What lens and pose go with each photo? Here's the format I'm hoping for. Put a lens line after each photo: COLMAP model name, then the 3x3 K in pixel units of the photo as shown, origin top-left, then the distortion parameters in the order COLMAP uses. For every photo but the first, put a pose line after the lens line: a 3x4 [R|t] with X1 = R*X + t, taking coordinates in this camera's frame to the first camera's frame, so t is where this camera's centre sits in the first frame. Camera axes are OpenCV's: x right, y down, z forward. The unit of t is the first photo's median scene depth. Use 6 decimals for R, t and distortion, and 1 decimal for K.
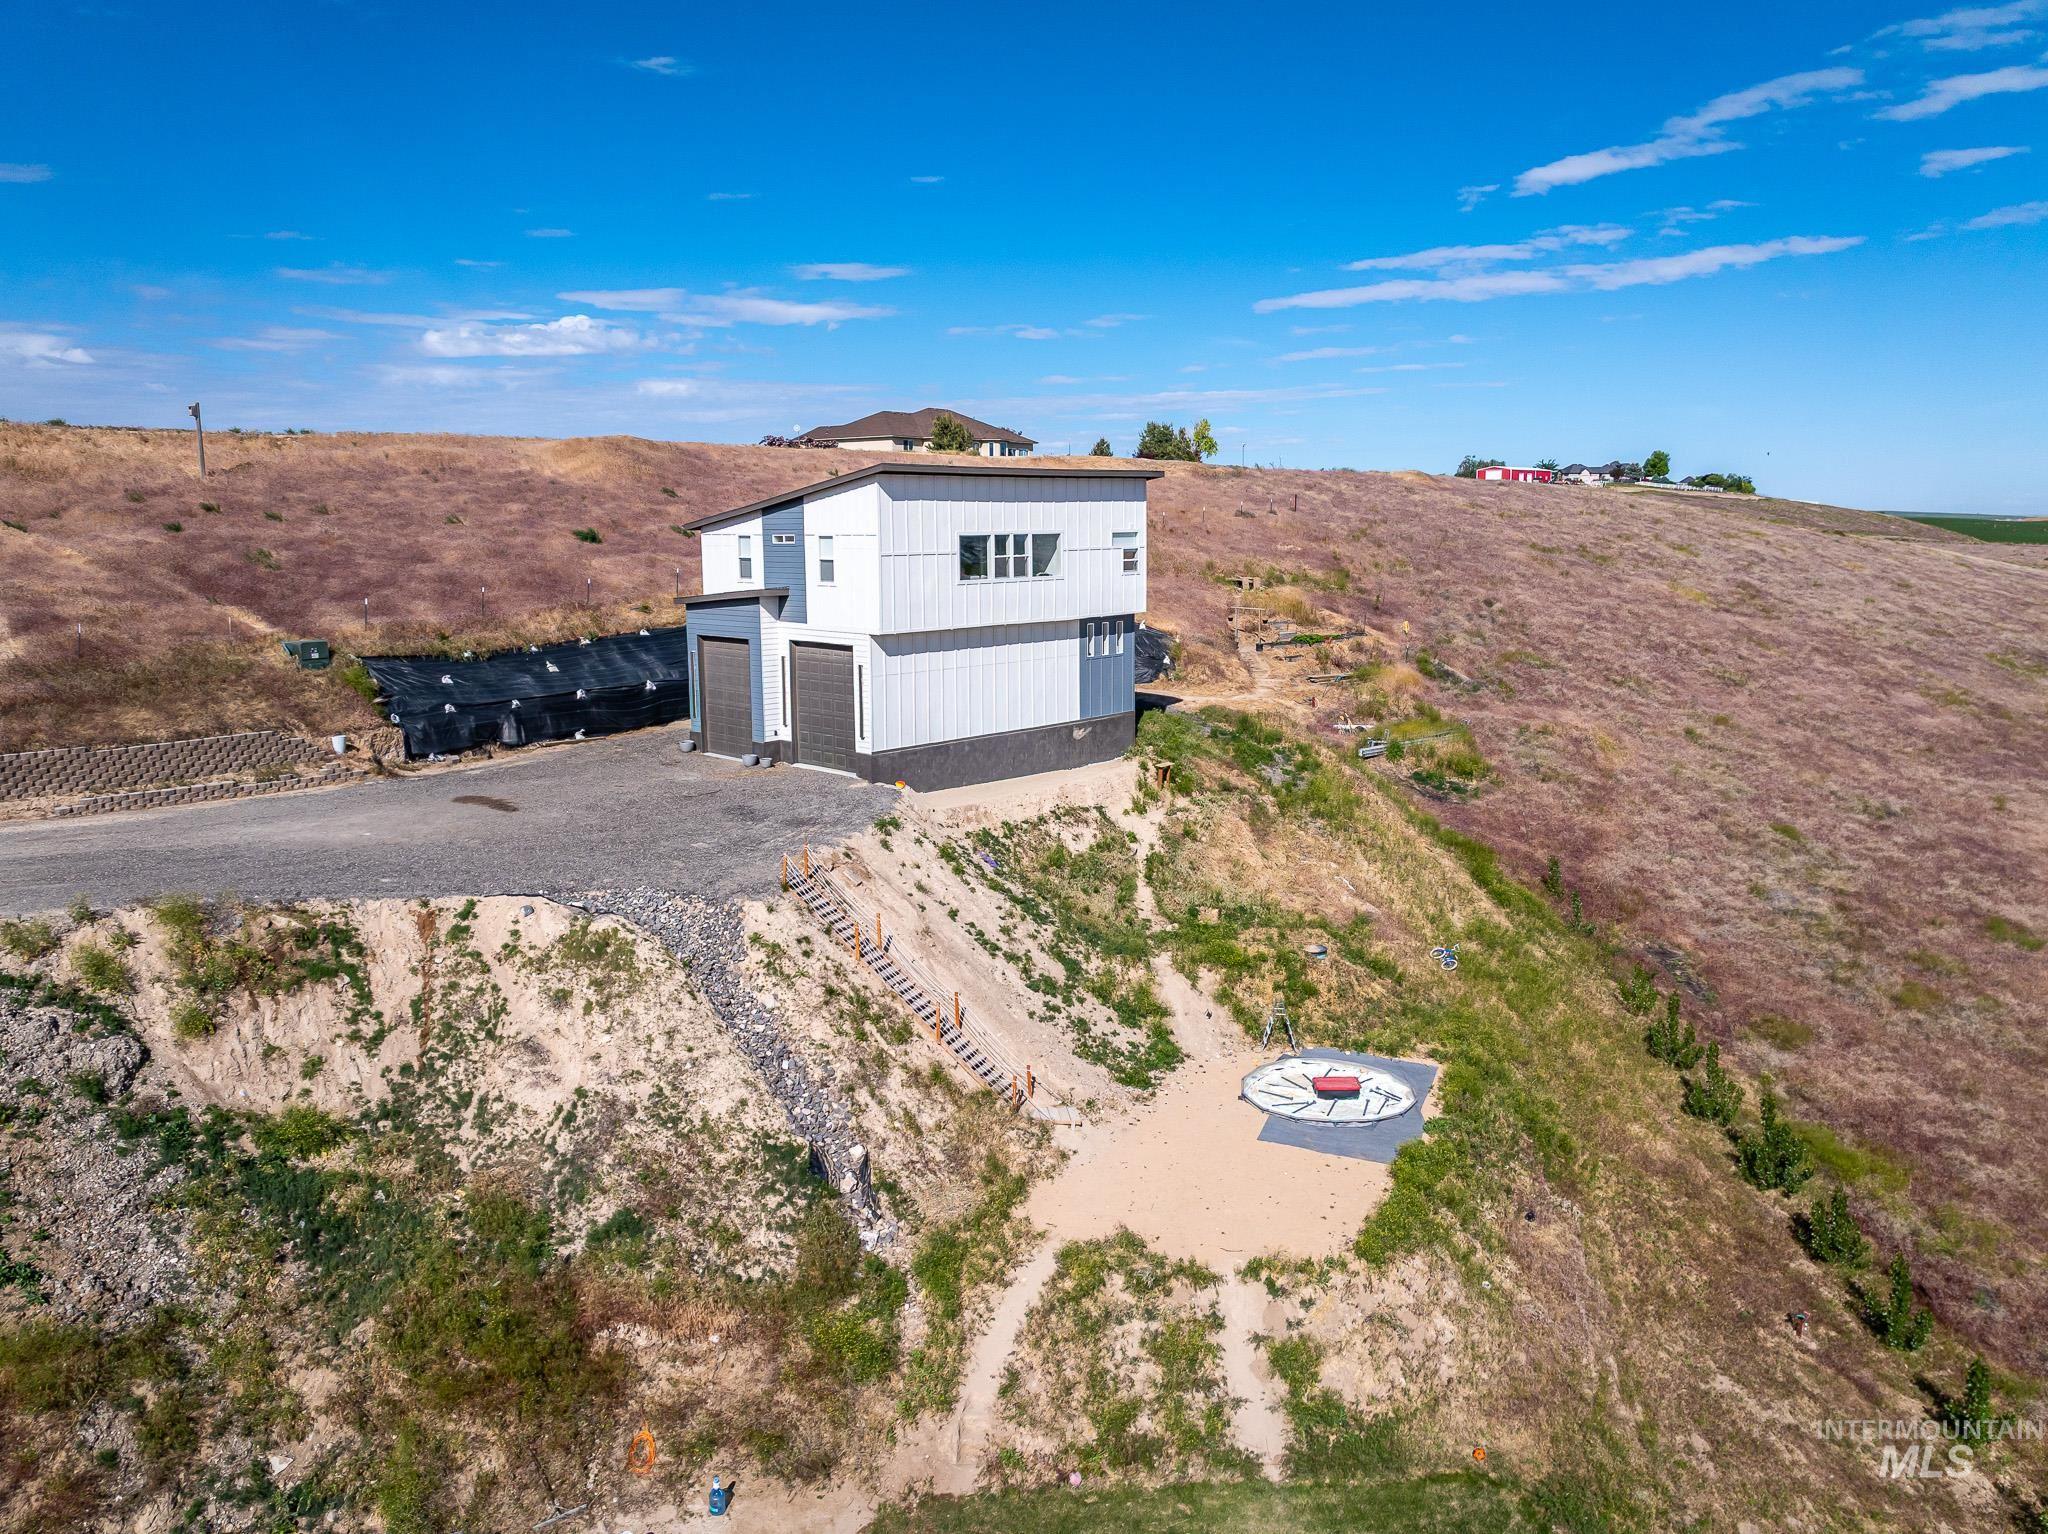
lens RADIAL K [[1488.7, 0, 1024.0], [0, 1488.7, 767.0], [0, 0, 1]] dist [-0.034912, -0.002231]
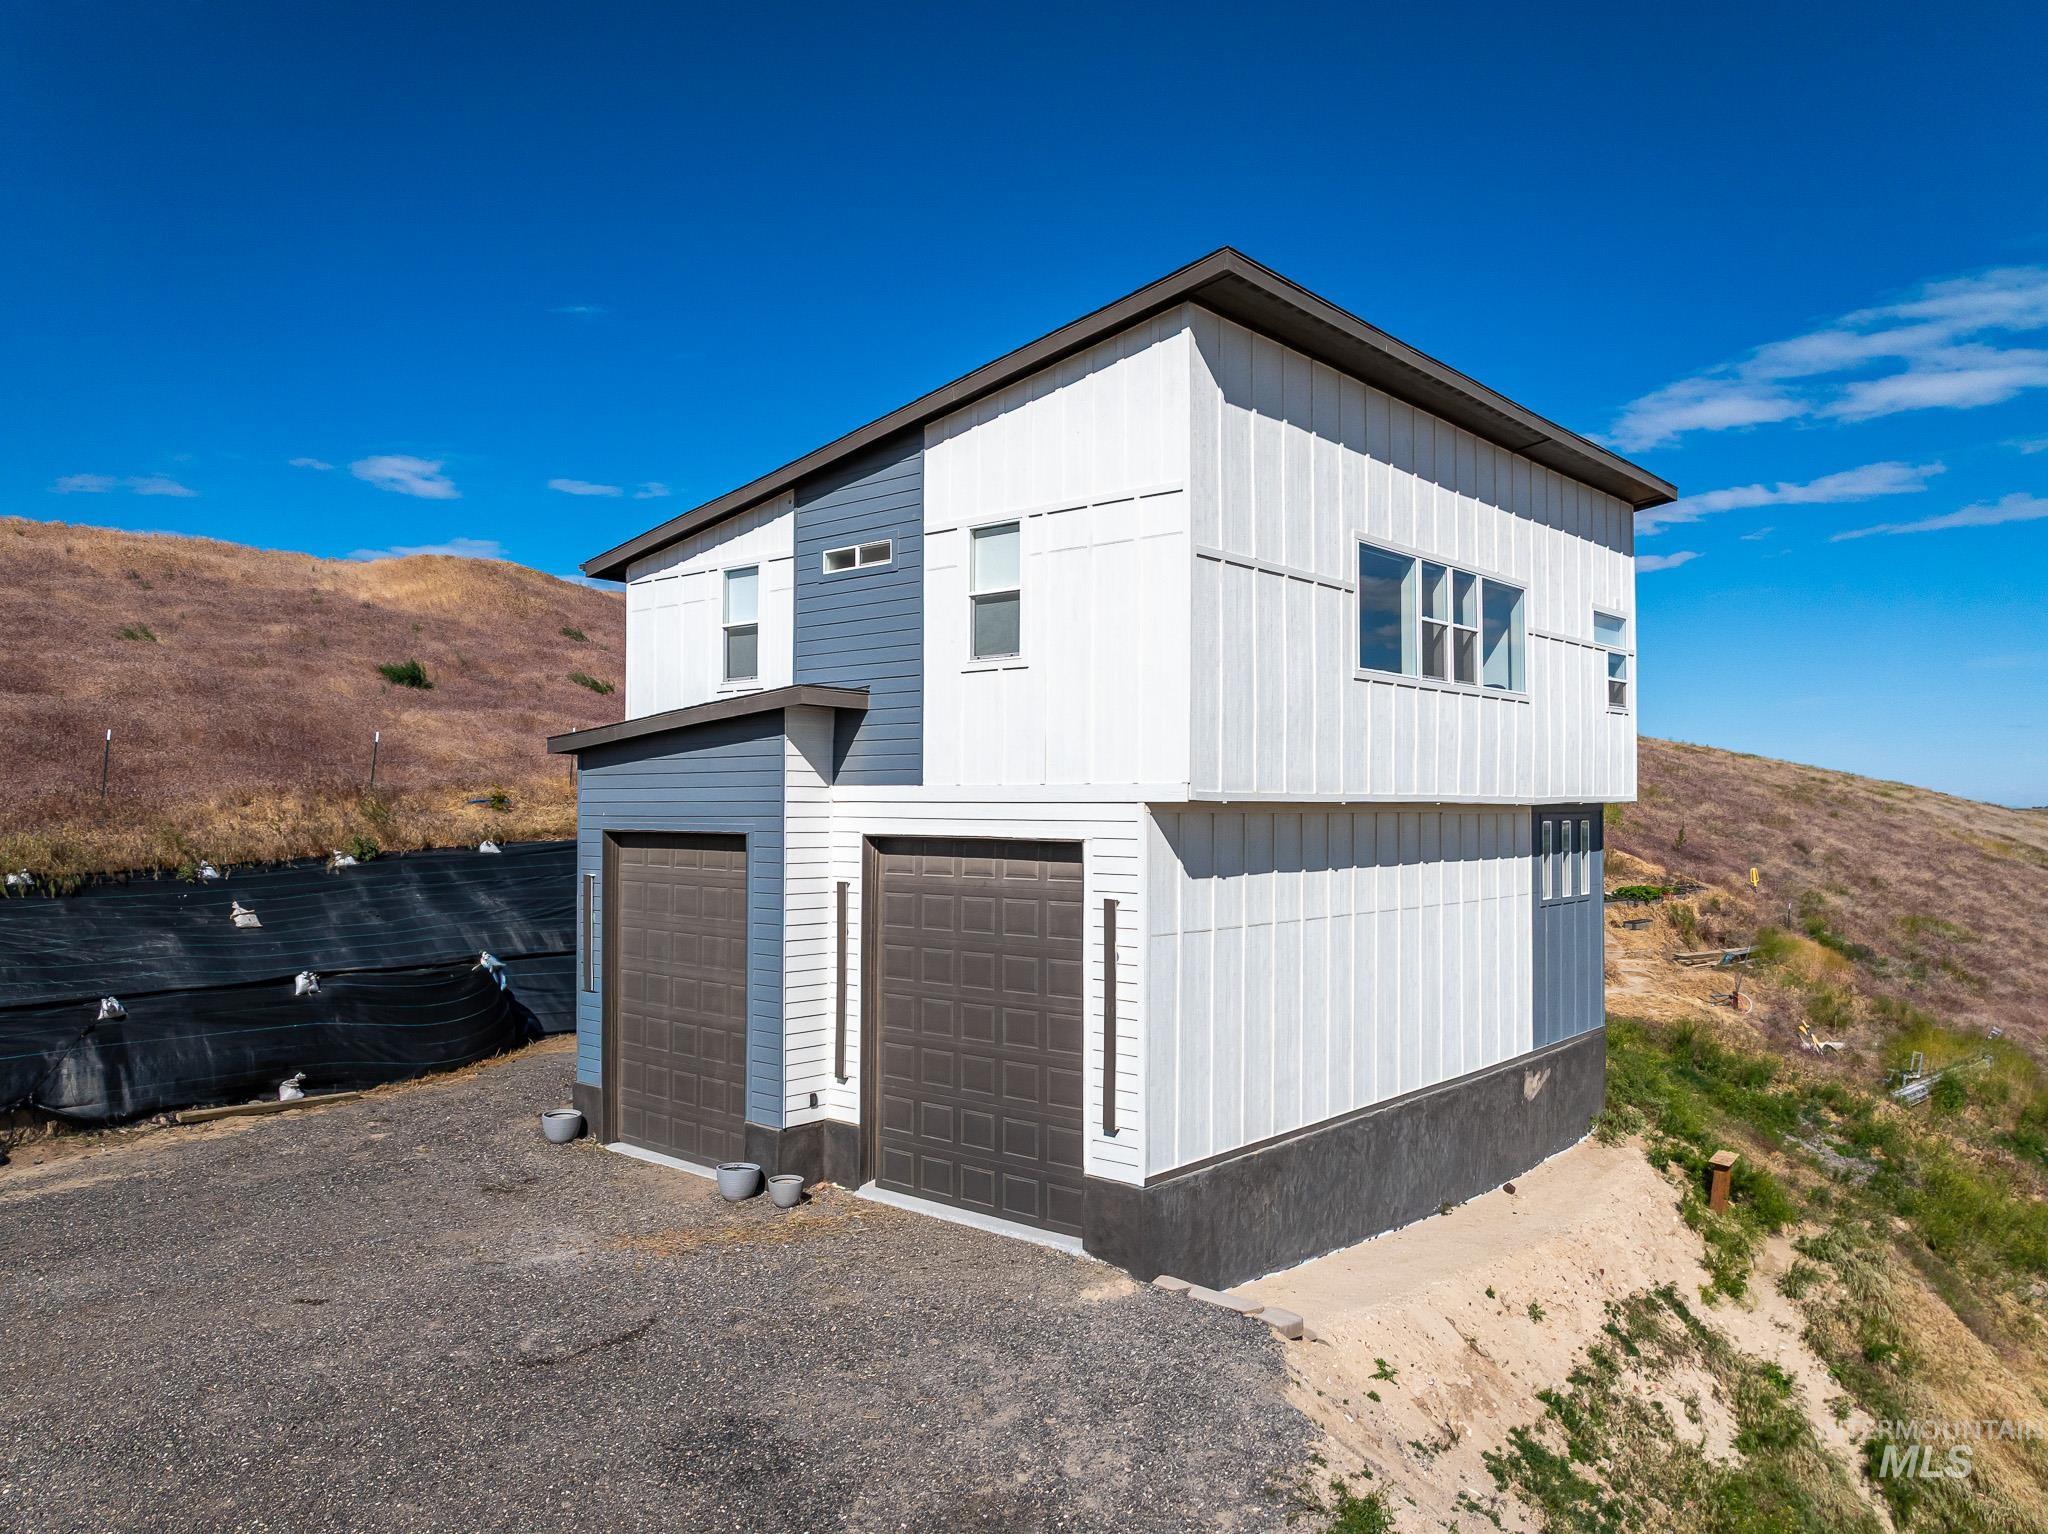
lens RADIAL K [[1476.9, 0, 1024.0], [0, 1476.9, 767.0], [0, 0, 1]] dist [-0.035185, -0.000593]
pose [[0.998494, 0.010262, 0.053886, -0.190061], [0.000279, 0.981383, -0.192062, -0.046125], [-0.054853, 0.191788, 0.979902, 0.888897]]
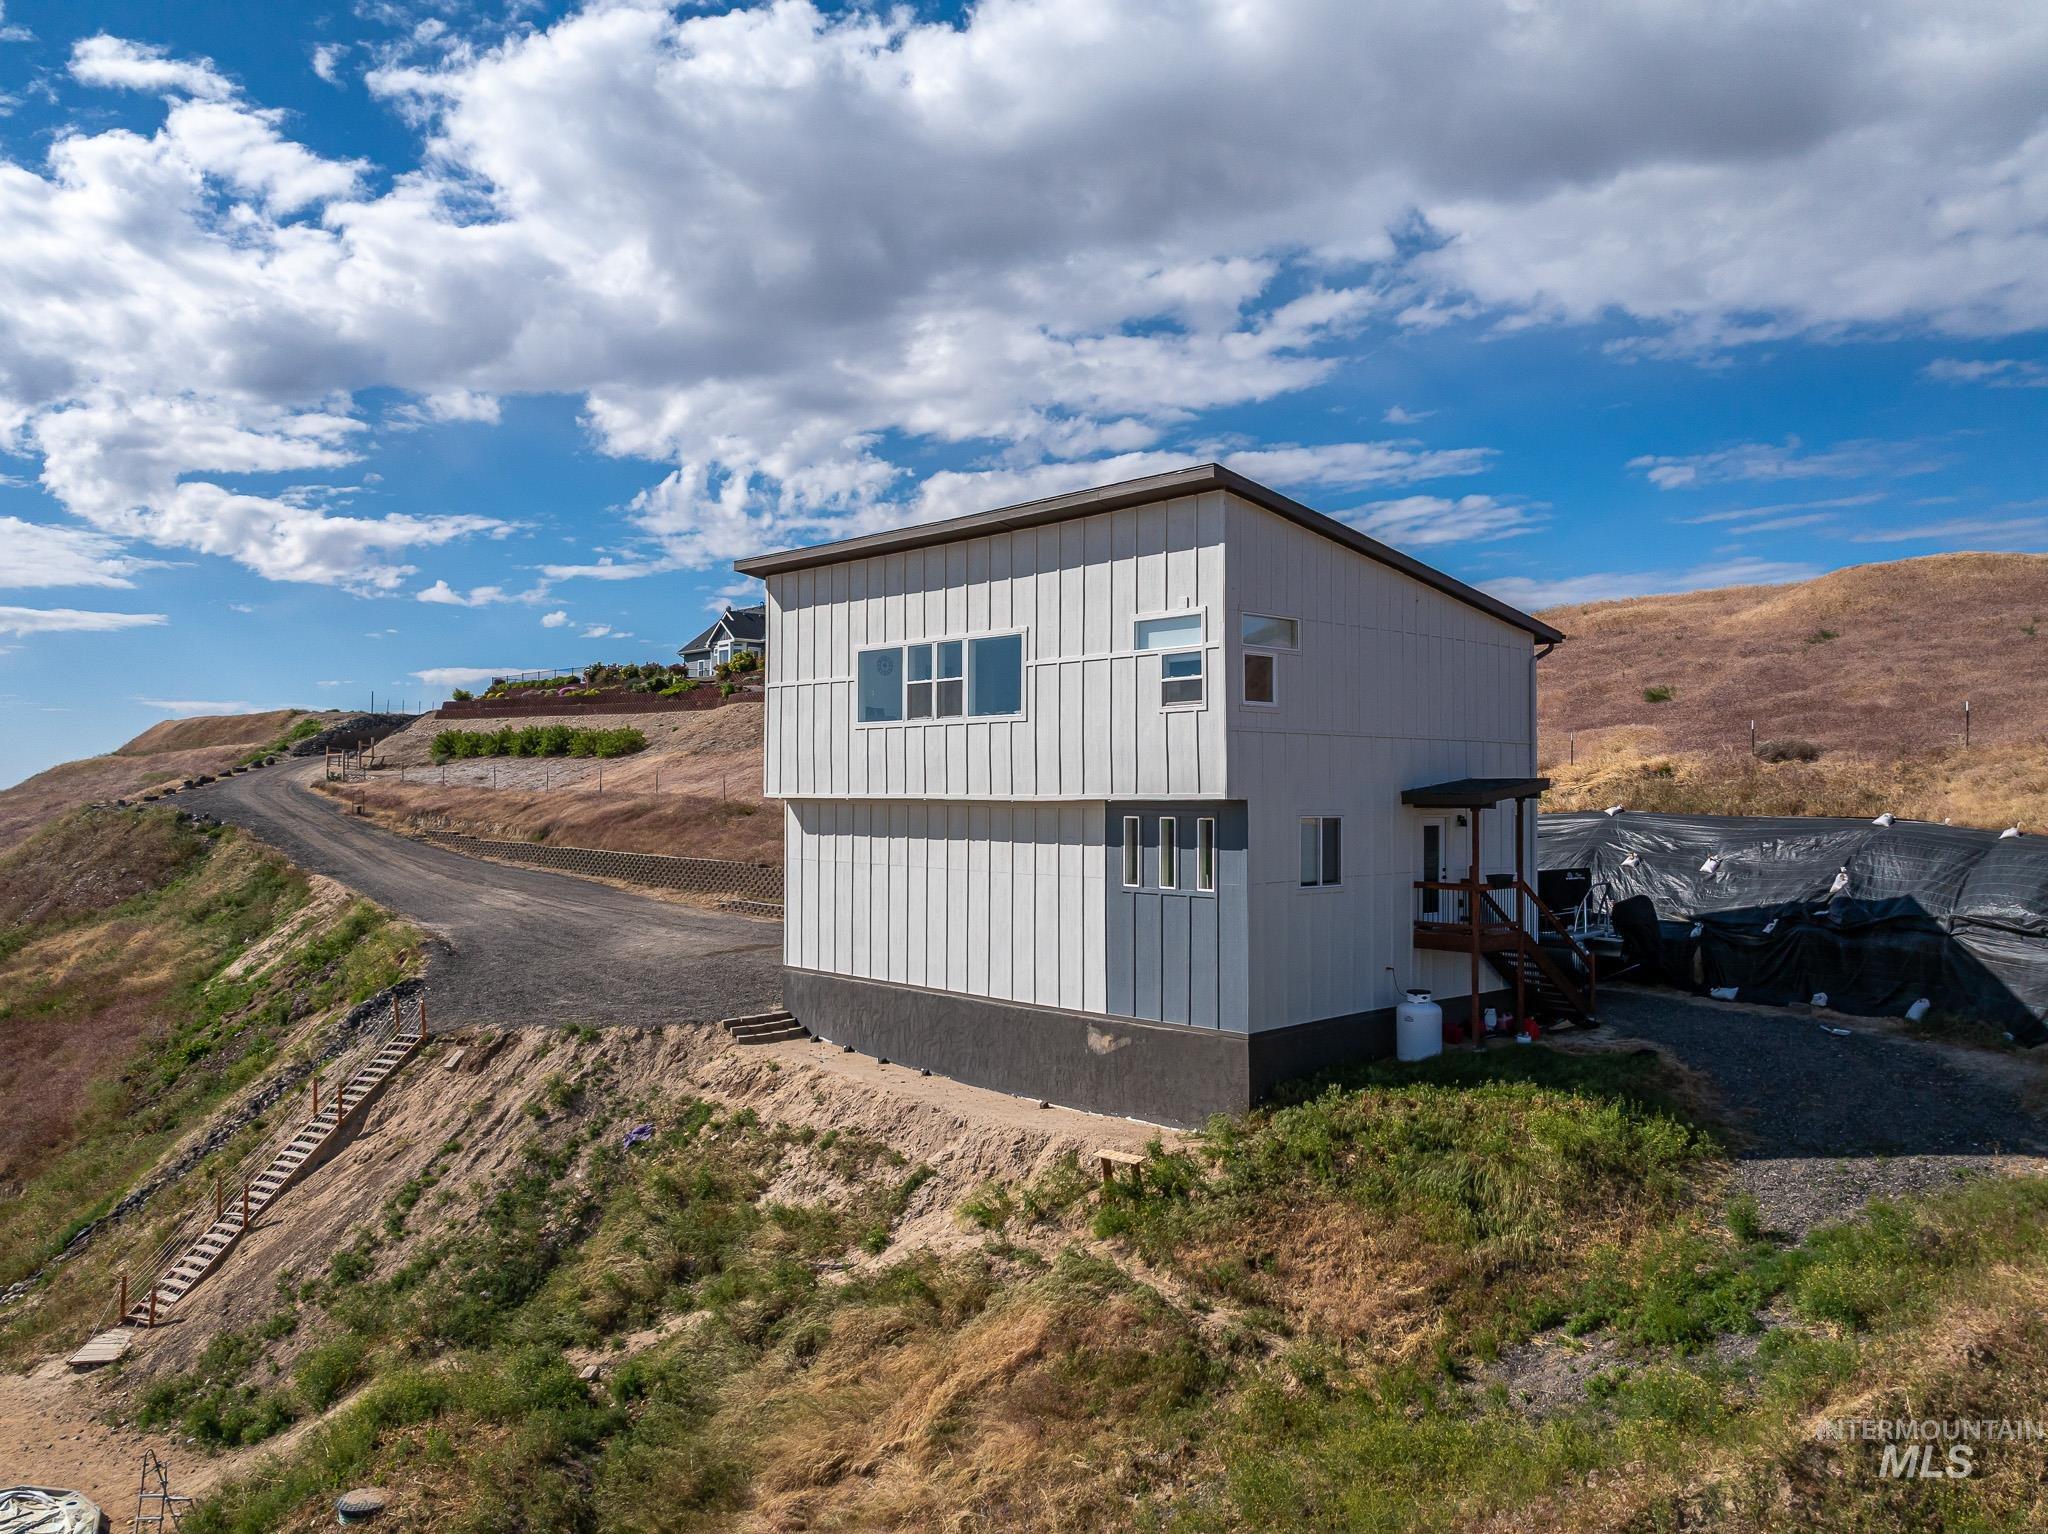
lens RADIAL K [[1516.4, 0, 1024.0], [0, 1516.4, 767.0], [0, 0, 1]] dist [-0.033196, -0.002346]
pose [[-0.054813, -0.009529, -0.998451, 0.791358], [-0.171128, 0.985249, -0.000008, -0.158764], [0.983723, 0.170863, -0.055635, 1.481739]]
